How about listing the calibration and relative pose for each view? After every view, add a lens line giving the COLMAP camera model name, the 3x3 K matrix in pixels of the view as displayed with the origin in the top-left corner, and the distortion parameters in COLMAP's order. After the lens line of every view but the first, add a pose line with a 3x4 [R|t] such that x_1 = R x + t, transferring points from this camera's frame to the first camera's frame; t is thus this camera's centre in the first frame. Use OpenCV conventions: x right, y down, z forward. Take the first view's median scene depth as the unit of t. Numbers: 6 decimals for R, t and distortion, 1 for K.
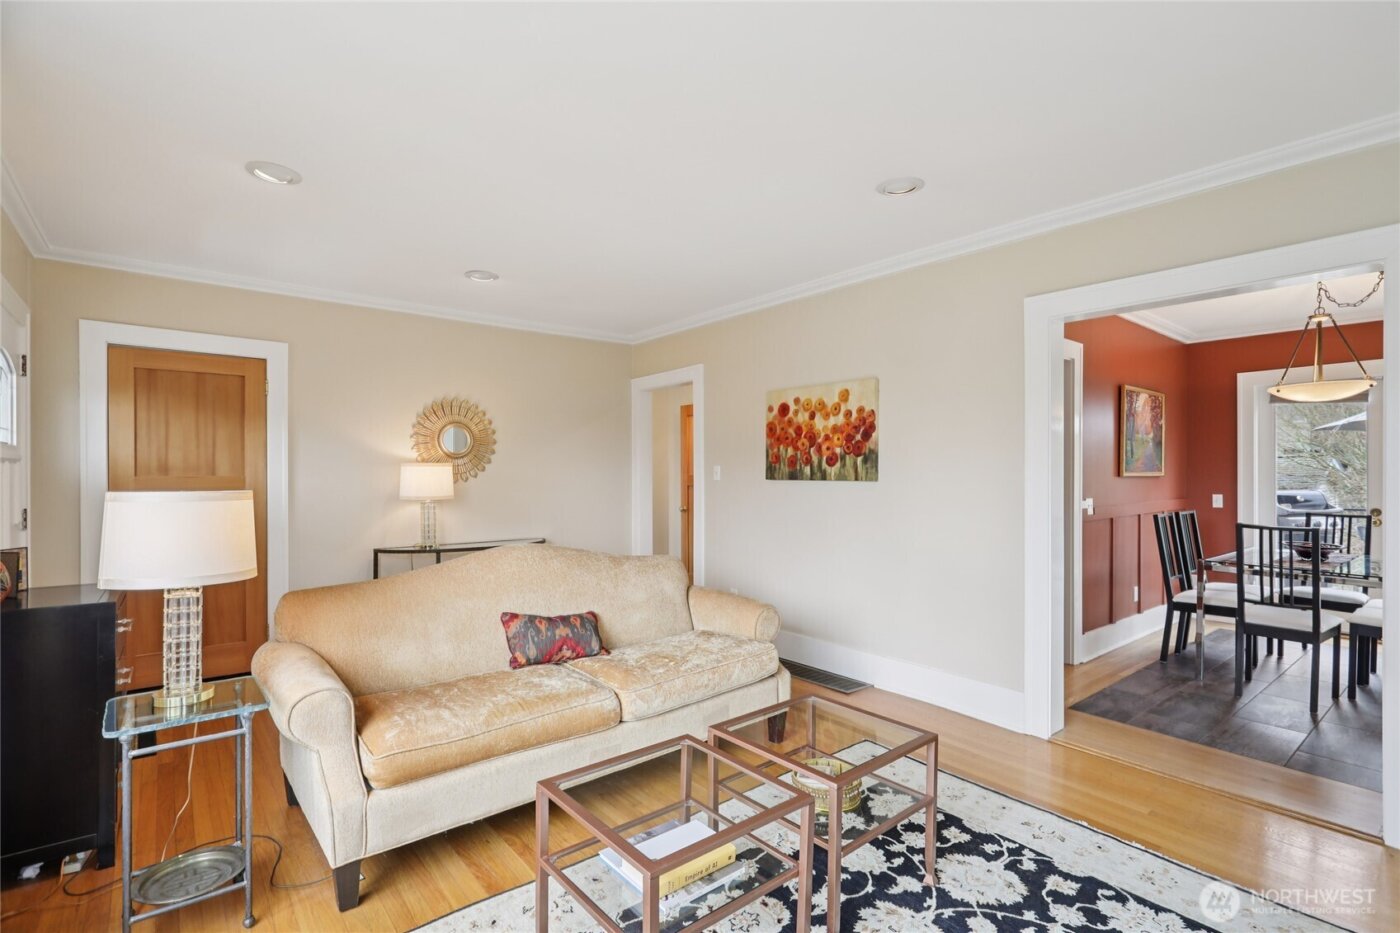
lens RADIAL K [[652.7, 0, 698.5], [0, 652.7, 470.5], [0, 0, 1]] dist [0.002649, 0.001154]
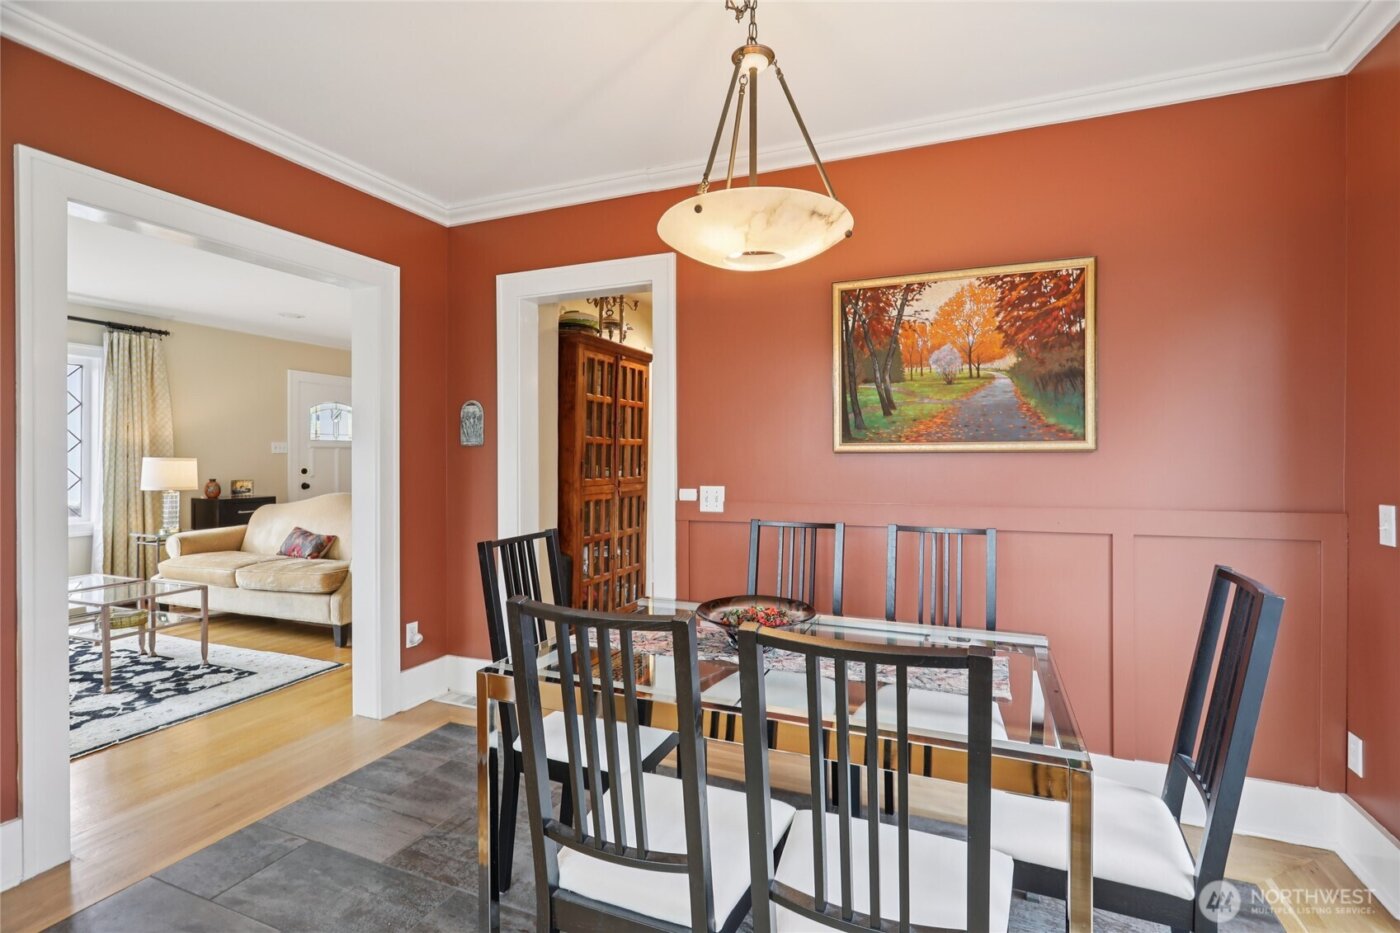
lens RADIAL K [[652.7, 0, 701.4], [0, 652.7, 464.4], [0, 0, 1]] dist [0.002649, 0.001154]
pose [[0.478481, 0.003451, -0.878091, 2.259091], [-0.001274, 0.999994, 0.003235, 0.045213], [0.878097, -0.000429, 0.478482, 1.370159]]
